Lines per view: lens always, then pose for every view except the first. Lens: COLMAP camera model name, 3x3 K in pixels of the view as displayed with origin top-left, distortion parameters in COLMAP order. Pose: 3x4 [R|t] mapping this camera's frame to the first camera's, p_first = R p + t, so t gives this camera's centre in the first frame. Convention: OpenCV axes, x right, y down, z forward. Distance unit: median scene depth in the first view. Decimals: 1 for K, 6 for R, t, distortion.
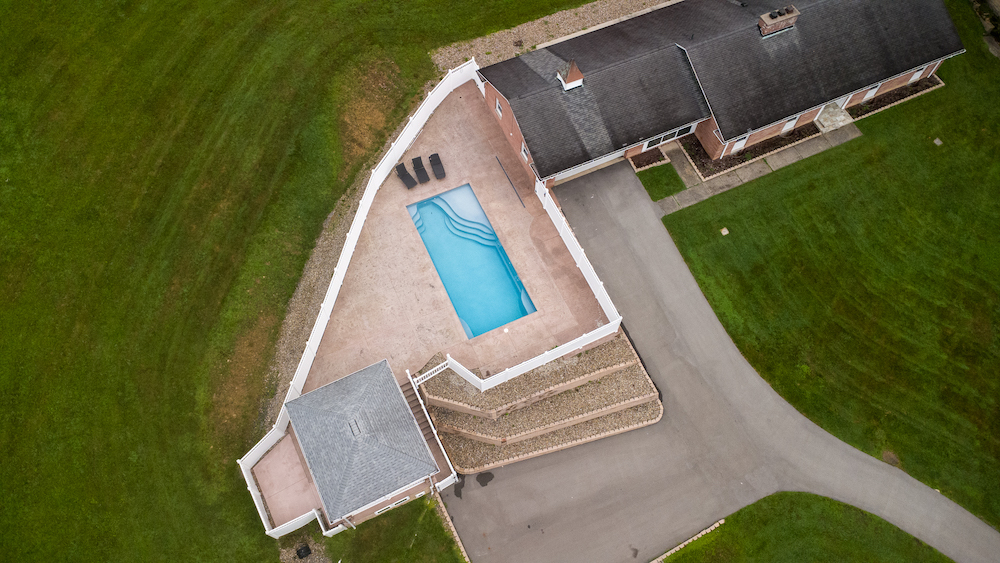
lens RADIAL K [[701.9, 0, 500.0], [0, 701.9, 281.5], [0, 0, 1]] dist [0.028087, -0.040760]
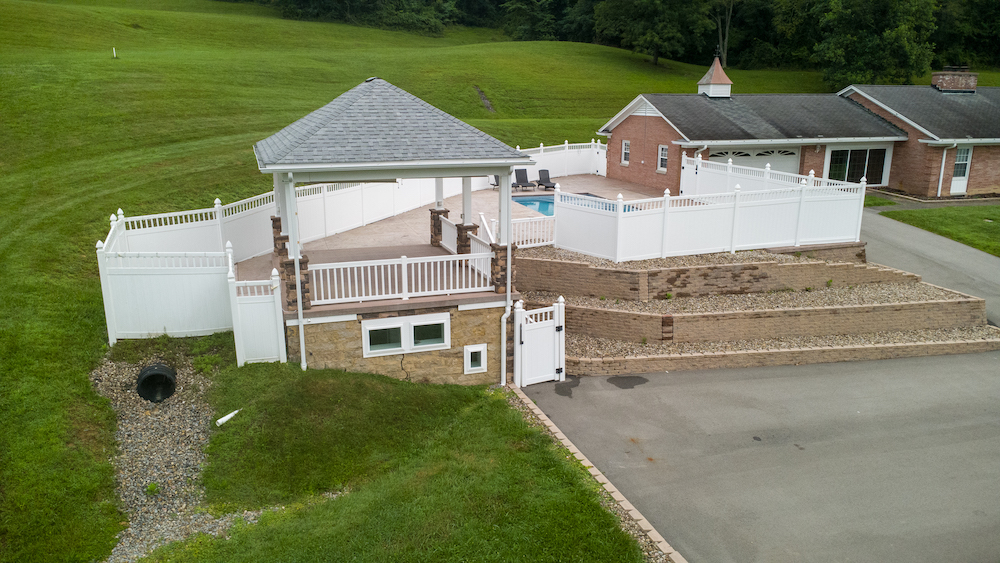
lens RADIAL K [[701.9, 0, 500.0], [0, 701.9, 281.5], [0, 0, 1]] dist [0.028087, -0.040760]
pose [[0.991307, 0.019600, -0.130098, -0.039635], [-0.110451, 0.661259, -0.741981, 0.511756], [0.071486, 0.749901, 0.657676, 0.607859]]
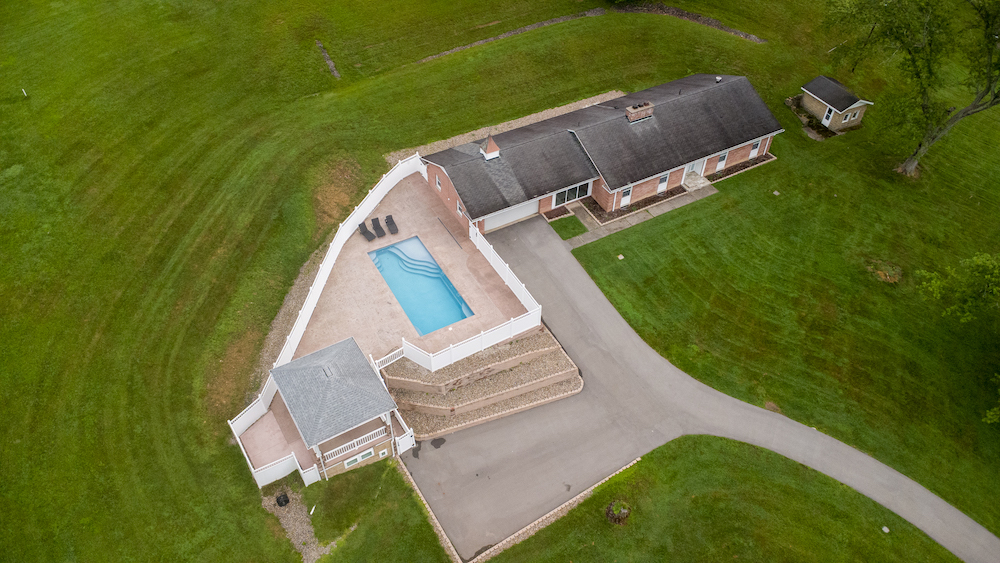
lens RADIAL K [[702.6, 0, 500.0], [0, 702.6, 281.5], [0, 0, 1]] dist [0.011020, -0.000217]
pose [[0.996436, -0.059959, 0.059338, 0.025553], [0.075420, 0.948307, -0.308263, 0.358458], [-0.037787, 0.311639, 0.949449, -0.189005]]
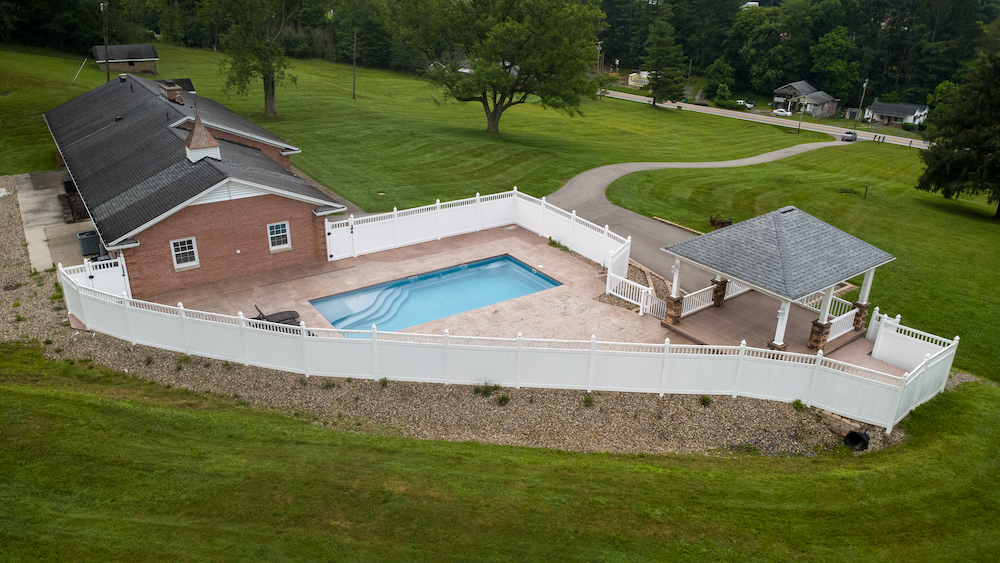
lens RADIAL K [[701.9, 0, 500.0], [0, 701.9, 281.5], [0, 0, 1]] dist [0.028087, -0.040760]
pose [[-0.168698, -0.412687, 0.895115, -0.669151], [0.870292, 0.363979, 0.331830, -0.217596], [-0.462745, 0.834990, 0.297756, 0.758632]]
